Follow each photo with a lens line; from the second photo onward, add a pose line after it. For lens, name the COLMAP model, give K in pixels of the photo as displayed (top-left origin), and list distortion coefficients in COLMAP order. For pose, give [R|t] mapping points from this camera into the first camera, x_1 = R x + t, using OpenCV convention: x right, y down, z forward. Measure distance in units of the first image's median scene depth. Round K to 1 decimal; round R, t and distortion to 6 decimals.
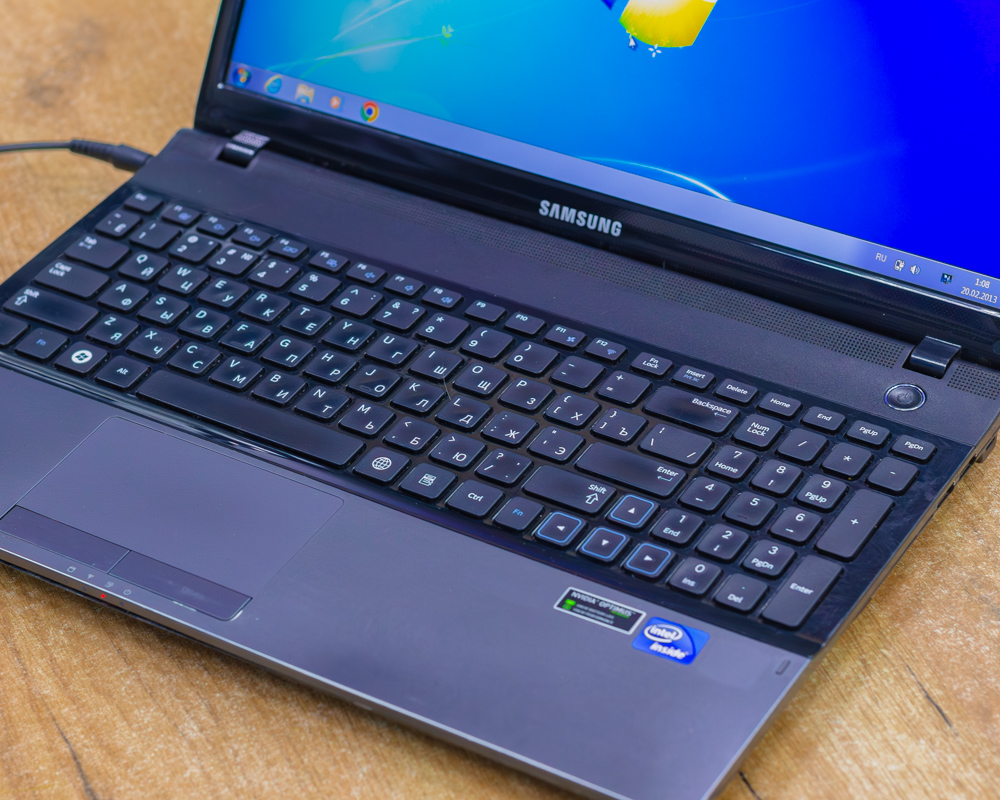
lens RADIAL K [[2871.8, 0, 500.0], [0, 2871.8, 400.0], [0, 0, 1]] dist [-0.100388, 0.446605]
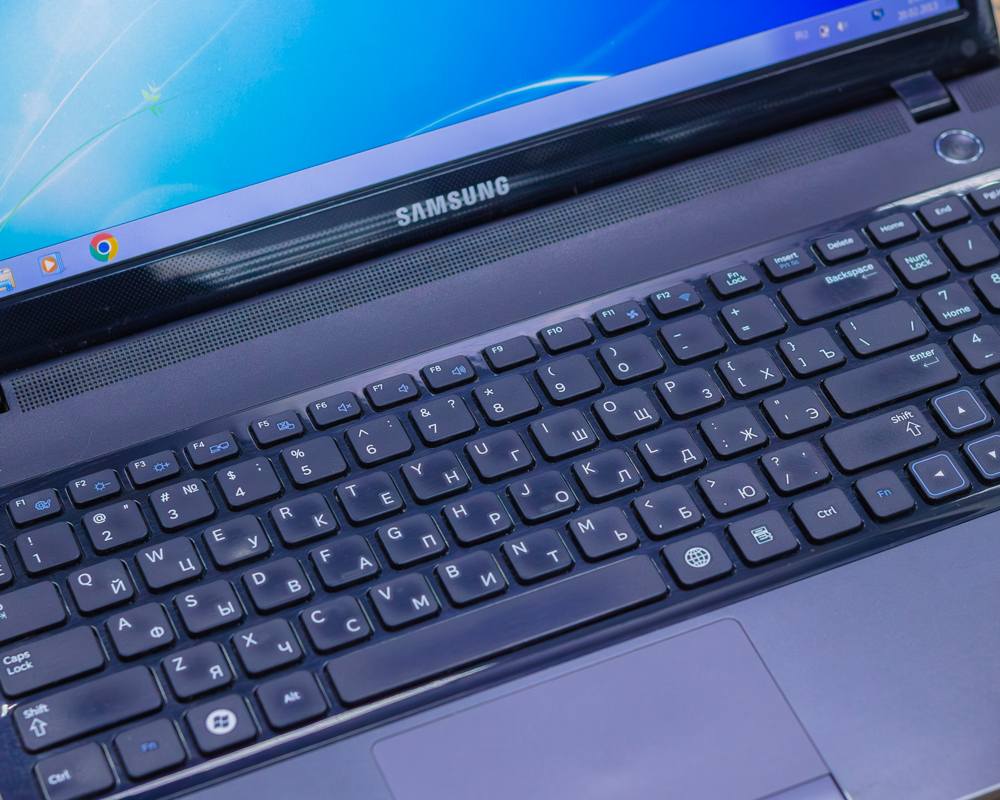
lens RADIAL K [[2871.8, 0, 500.0], [0, 2871.8, 400.0], [0, 0, 1]] dist [-0.100388, 0.446605]
pose [[0.579689, -0.557295, 0.594460, -0.465900], [0.501767, 0.818957, 0.278458, -0.233244], [-0.642021, 0.136862, 0.754373, 0.413458]]
